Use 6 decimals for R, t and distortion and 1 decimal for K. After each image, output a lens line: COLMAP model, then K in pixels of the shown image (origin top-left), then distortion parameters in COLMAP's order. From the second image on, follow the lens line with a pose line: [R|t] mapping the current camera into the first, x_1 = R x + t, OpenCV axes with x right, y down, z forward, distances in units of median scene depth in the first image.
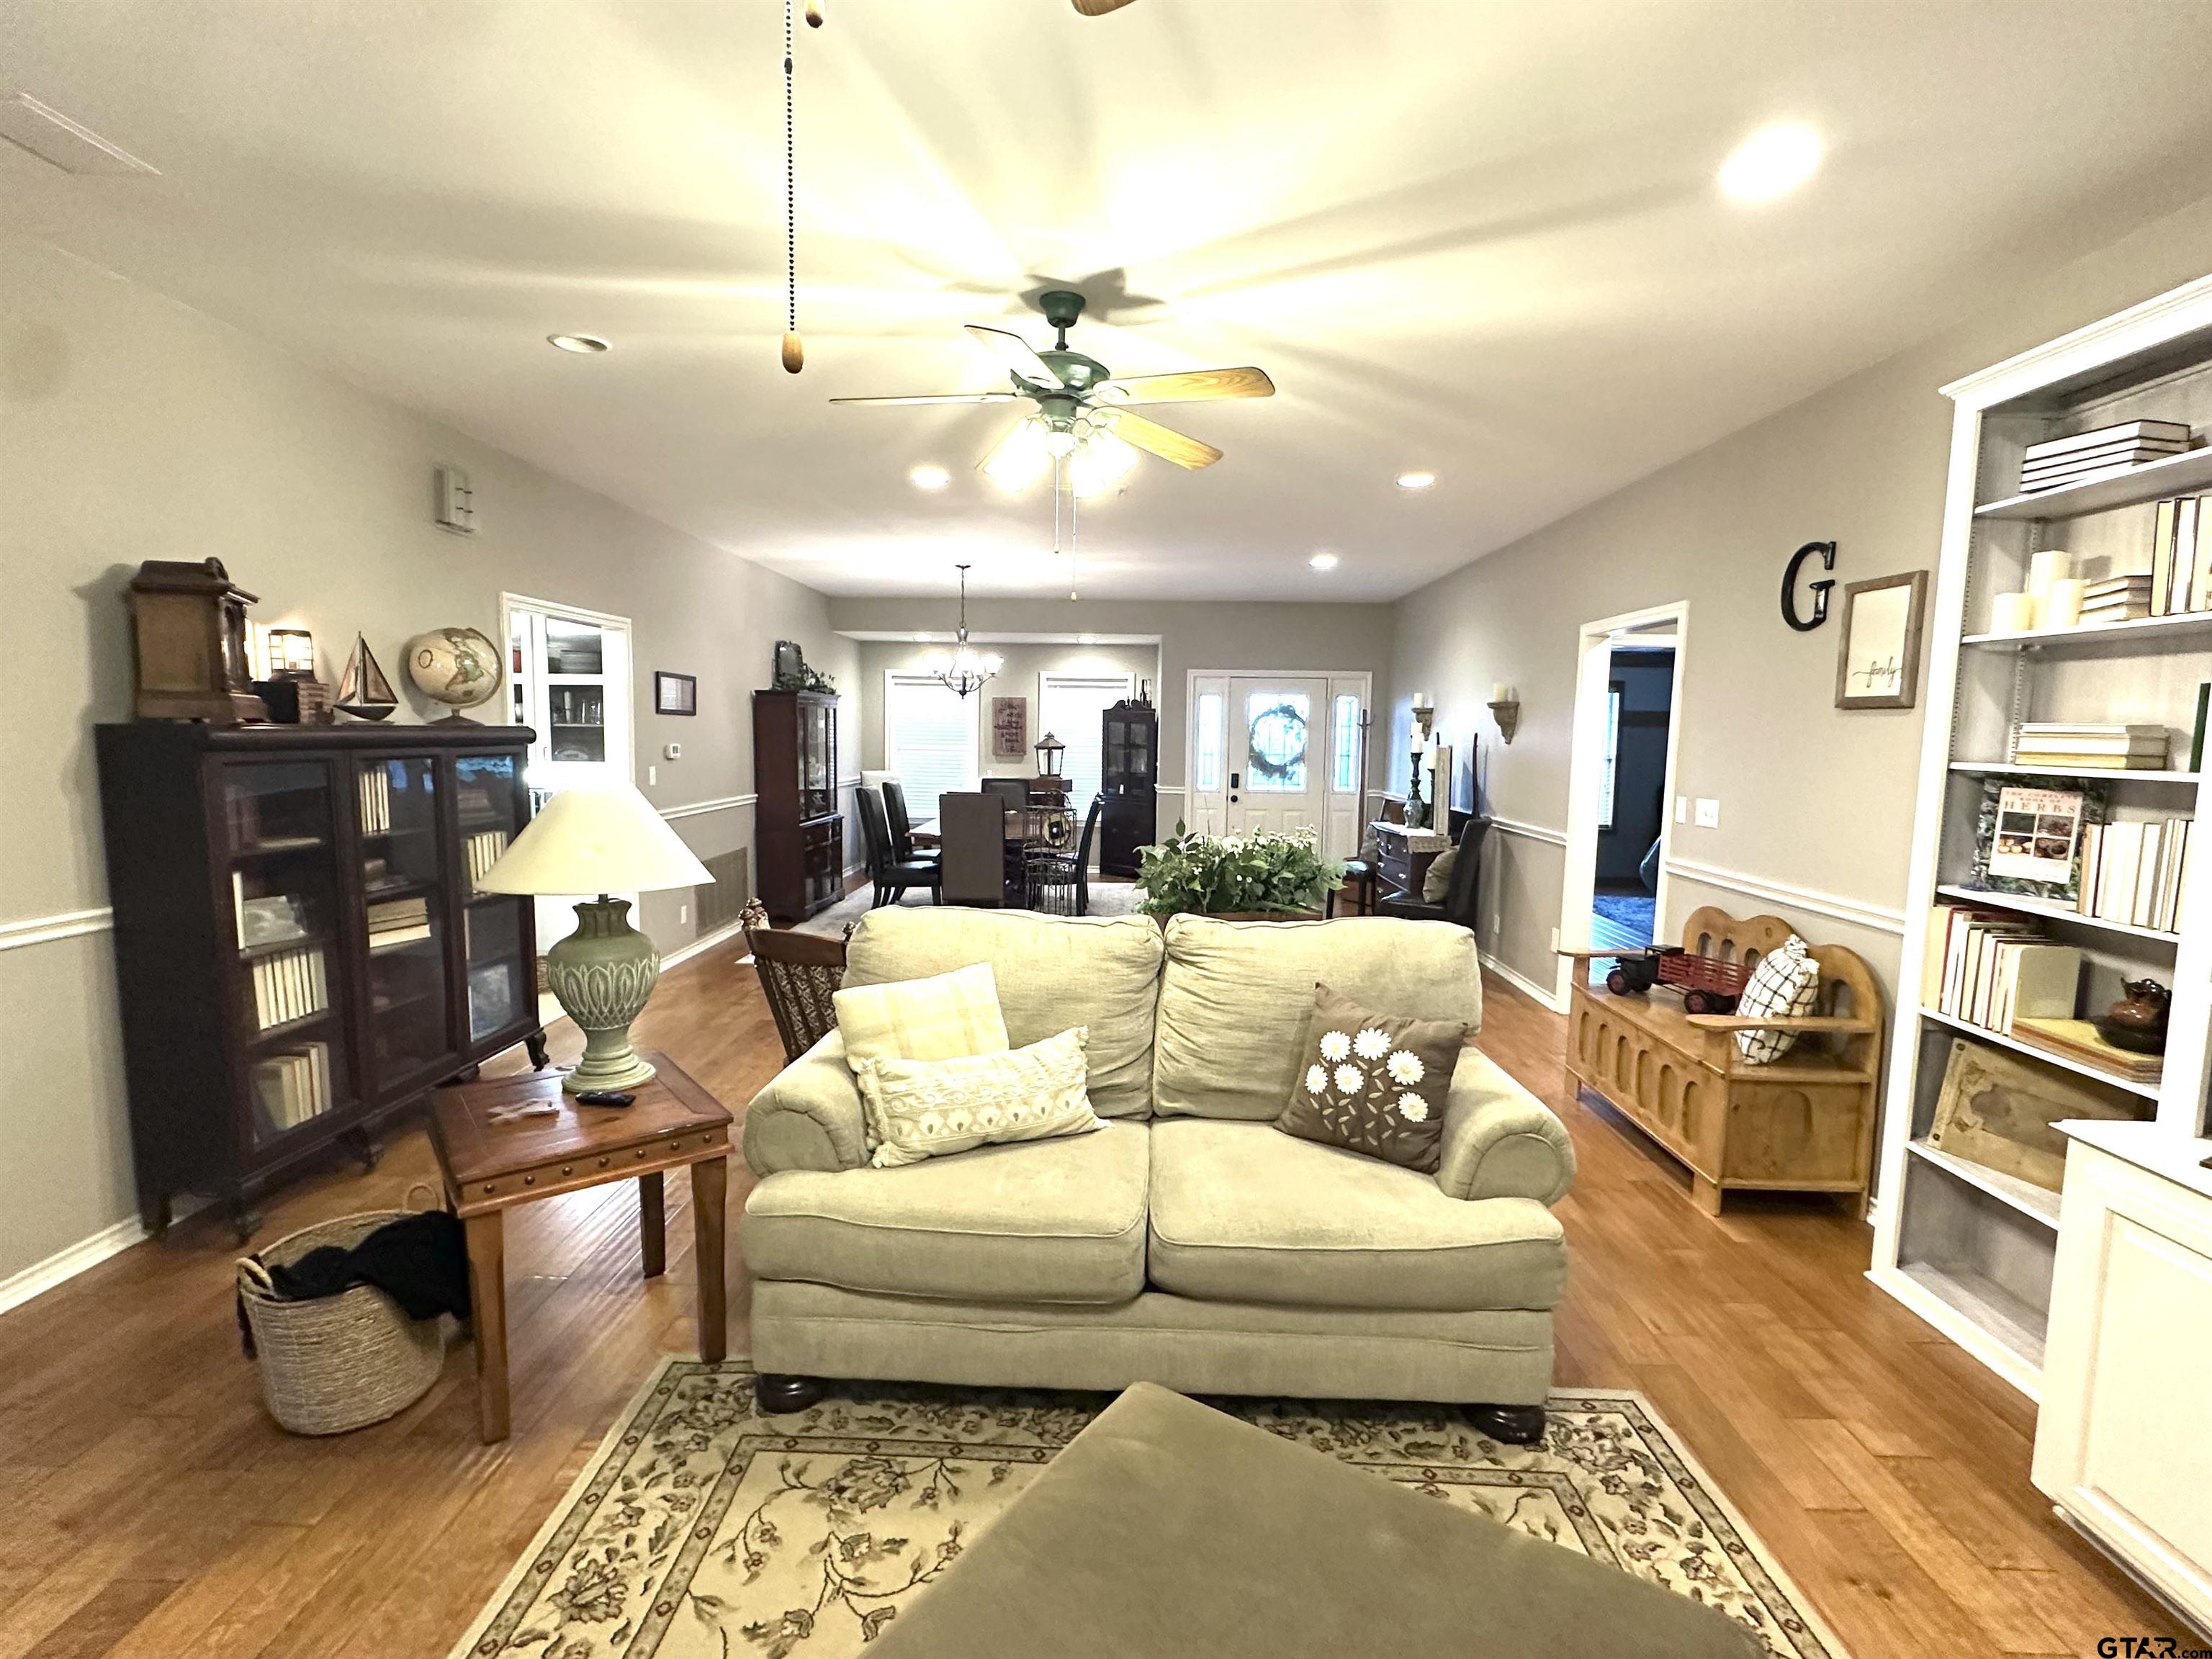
lens RADIAL K [[1043.2, 0, 1100.7], [0, 1043.2, 835.1], [0, 0, 1]] dist [0.000797, -0.000411]
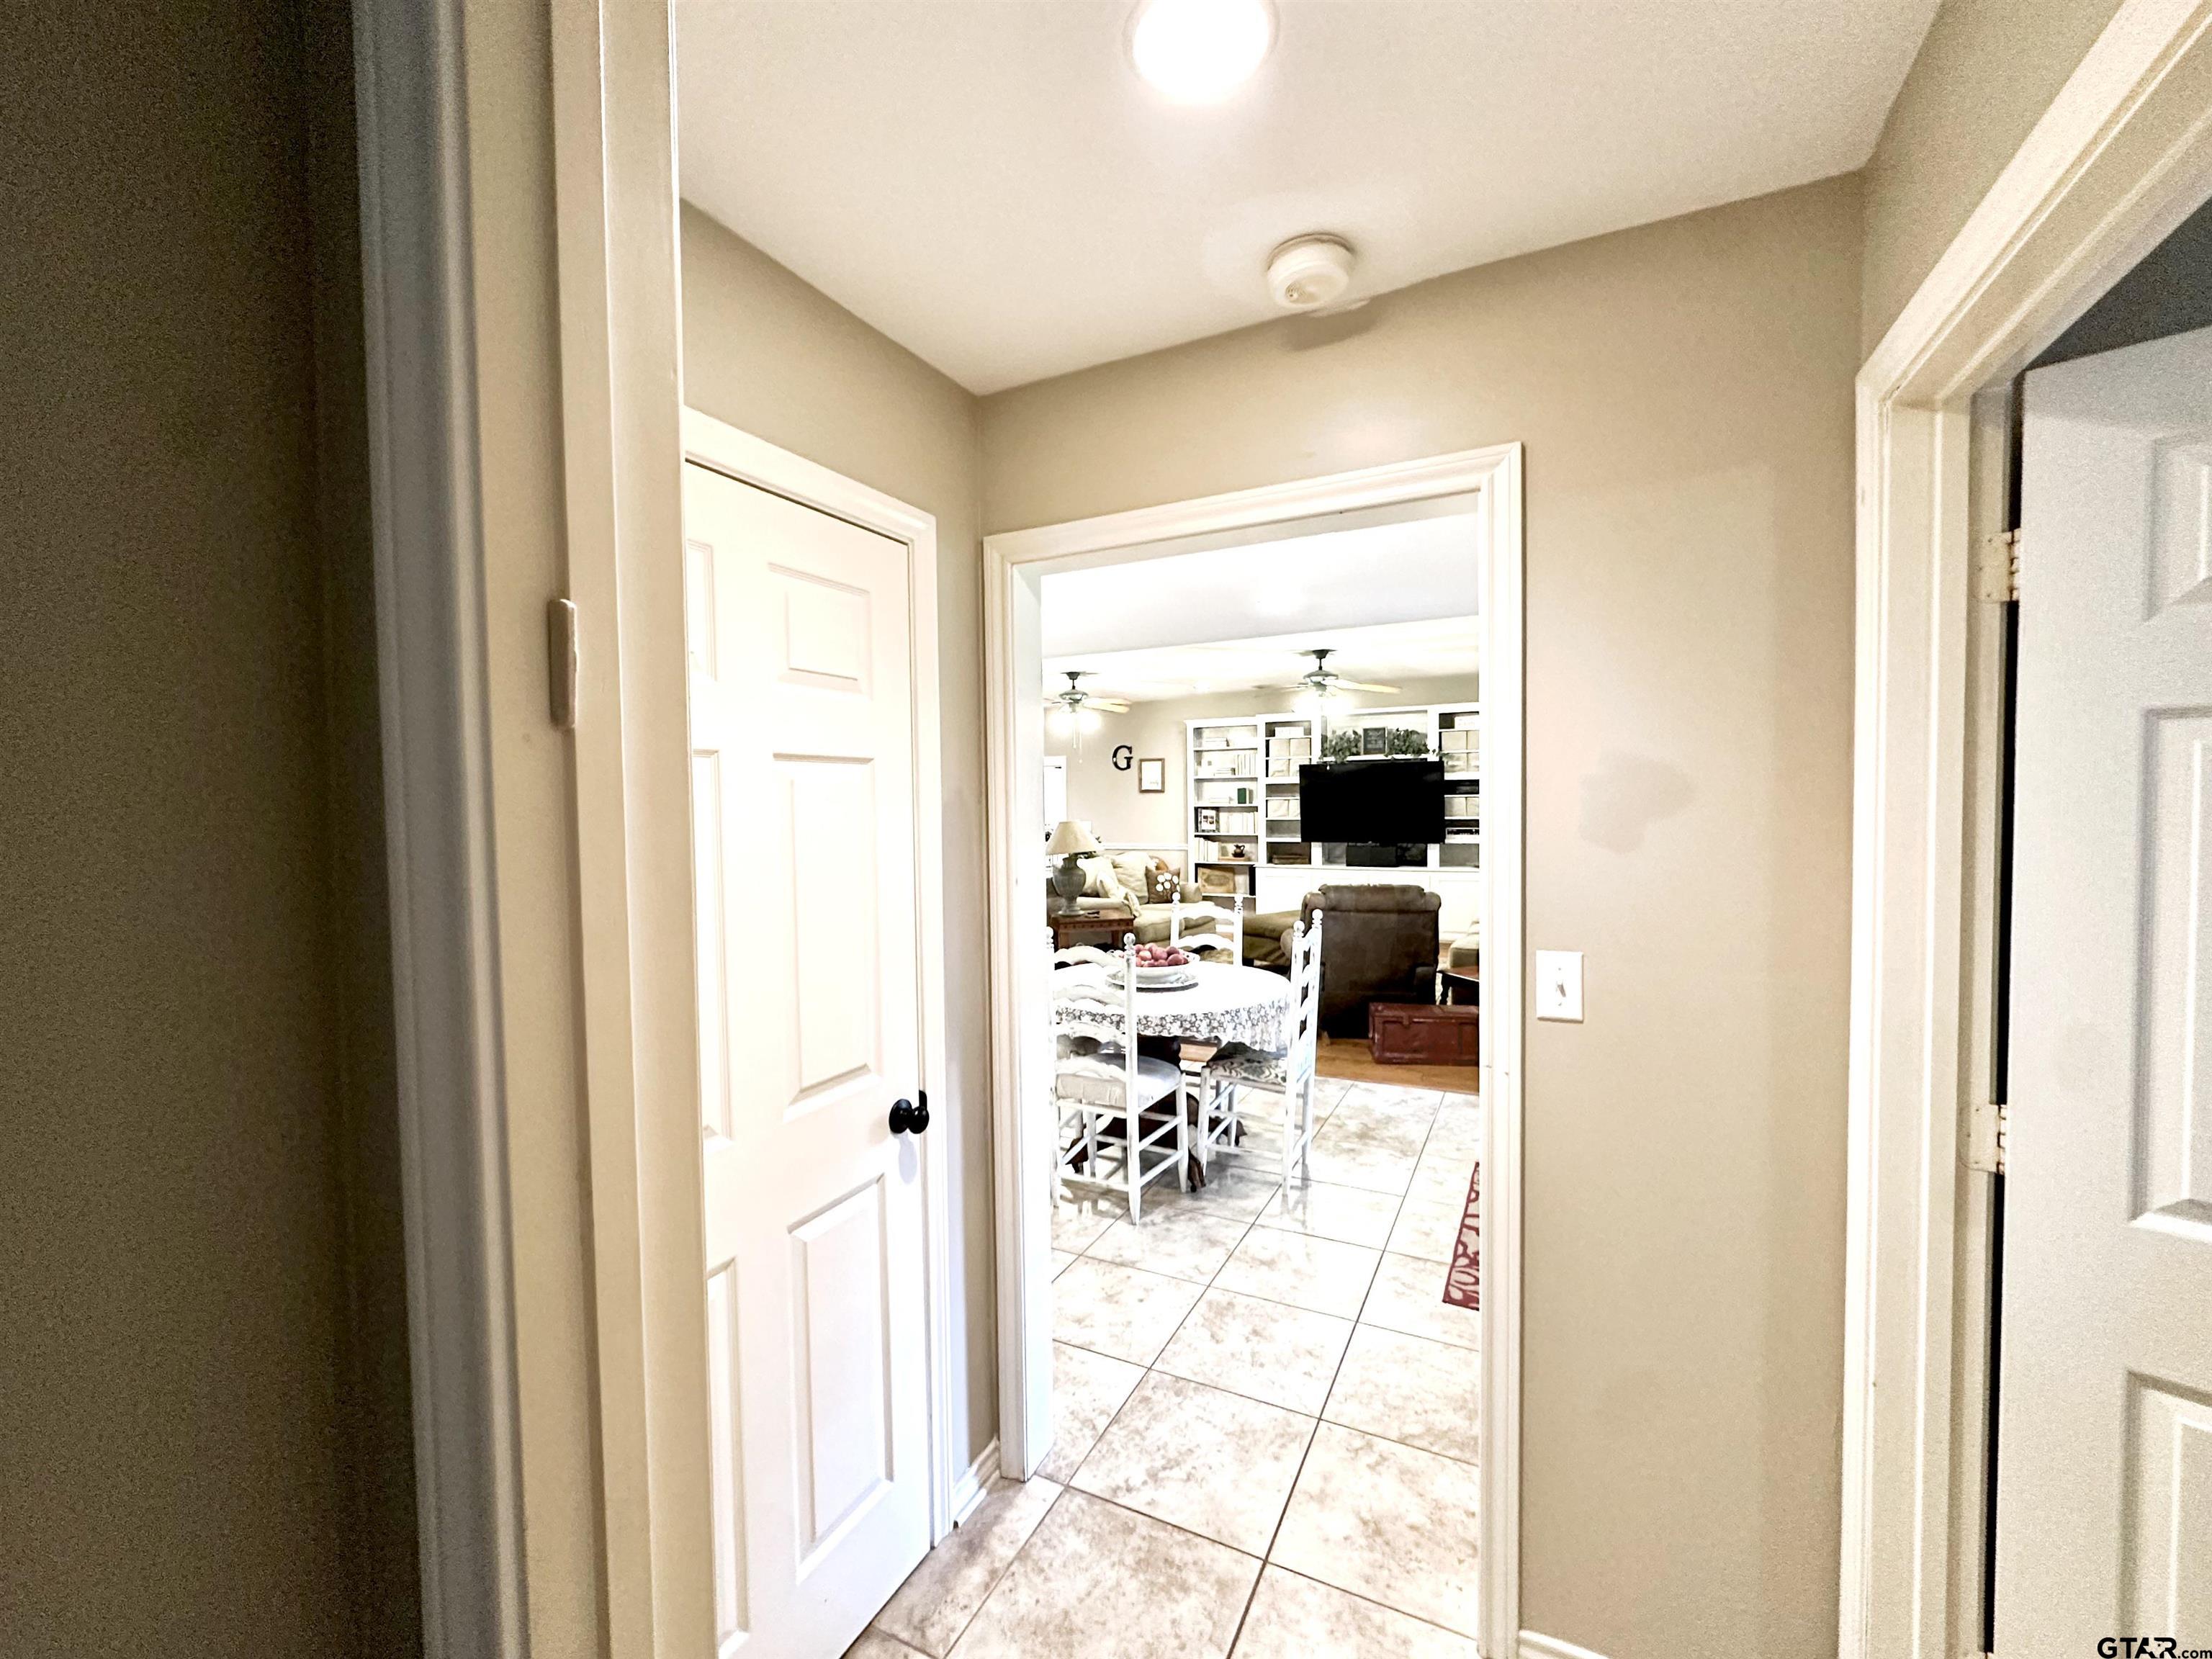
lens RADIAL K [[883.4, 0, 1103.8], [0, 883.4, 829.2], [0, 0, 1]] dist [-0.002458, 0.000609]
pose [[0.428767, -0.047493, 0.902166, -0.783195], [0.110176, 0.993912, -0.000040, -0.002451], [-0.896671, 0.099415, 0.431390, -0.075487]]
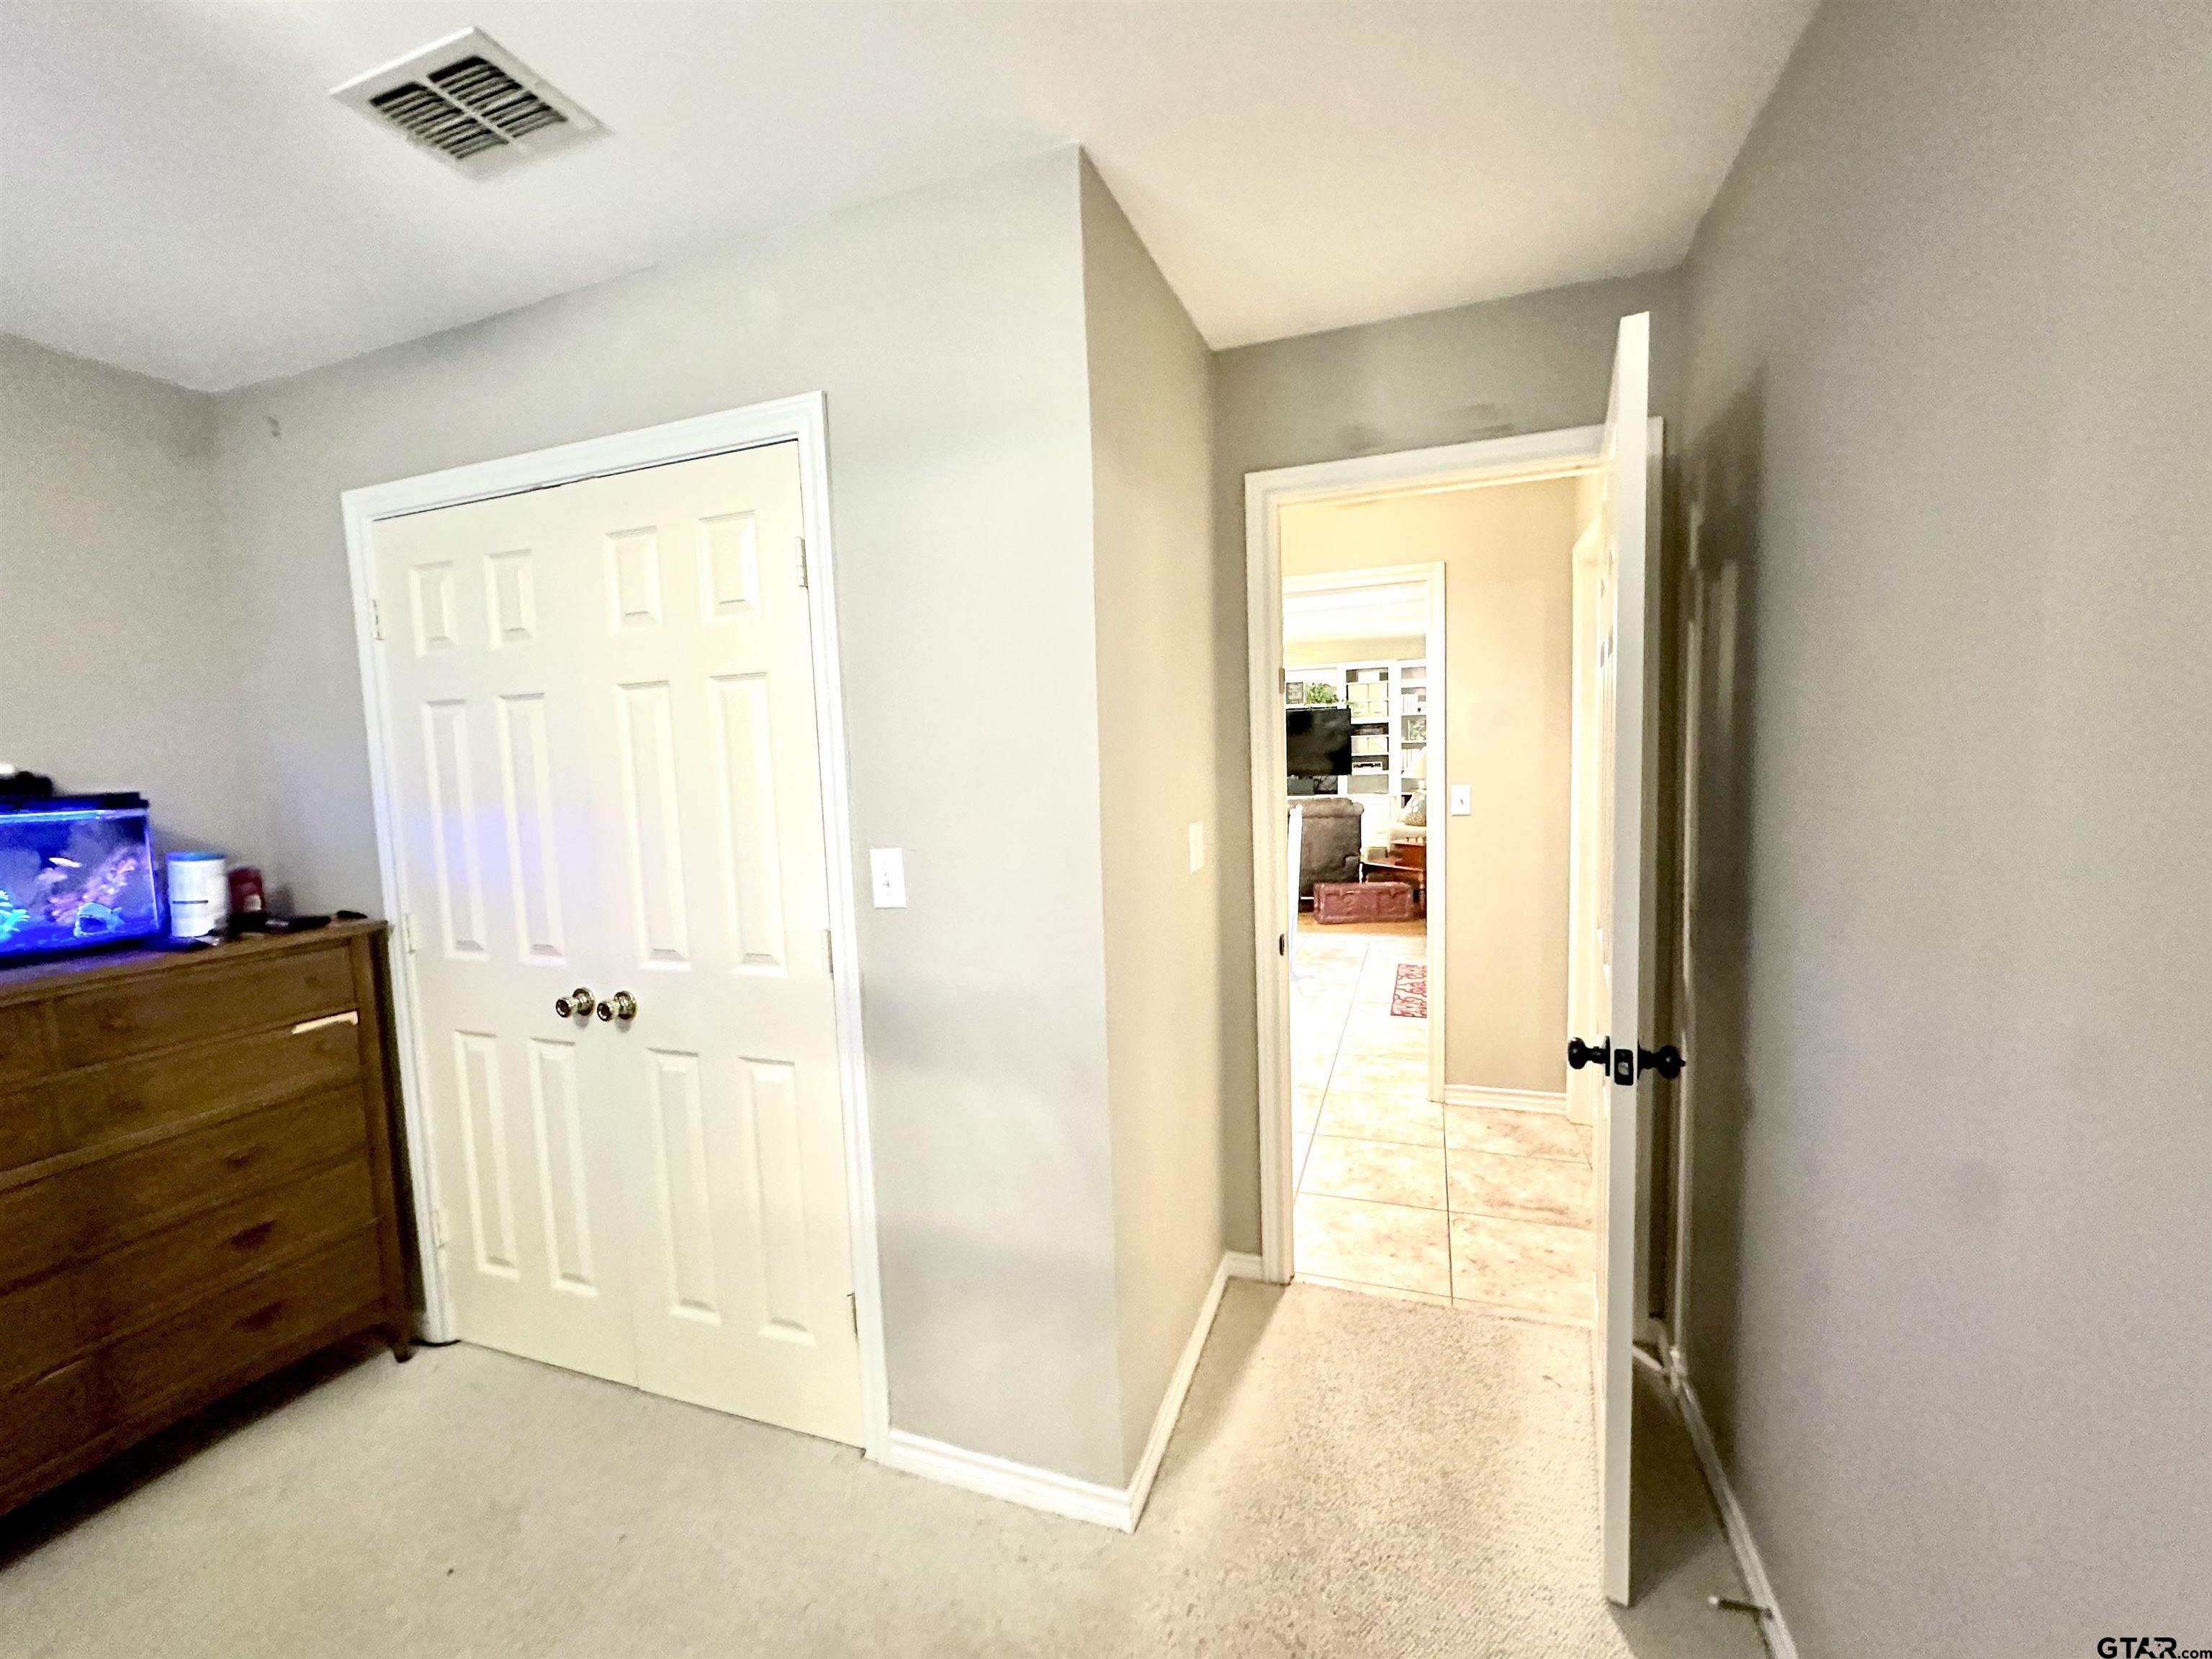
lens RADIAL K [[883.4, 0, 1103.8], [0, 883.4, 829.2], [0, 0, 1]] dist [-0.002458, 0.000609]
pose [[0.312651, -0.105999, 0.943935, -0.992967], [0.135321, 0.988588, 0.066192, 0.001732], [-0.940179, 0.107039, 0.323427, -0.056449]]
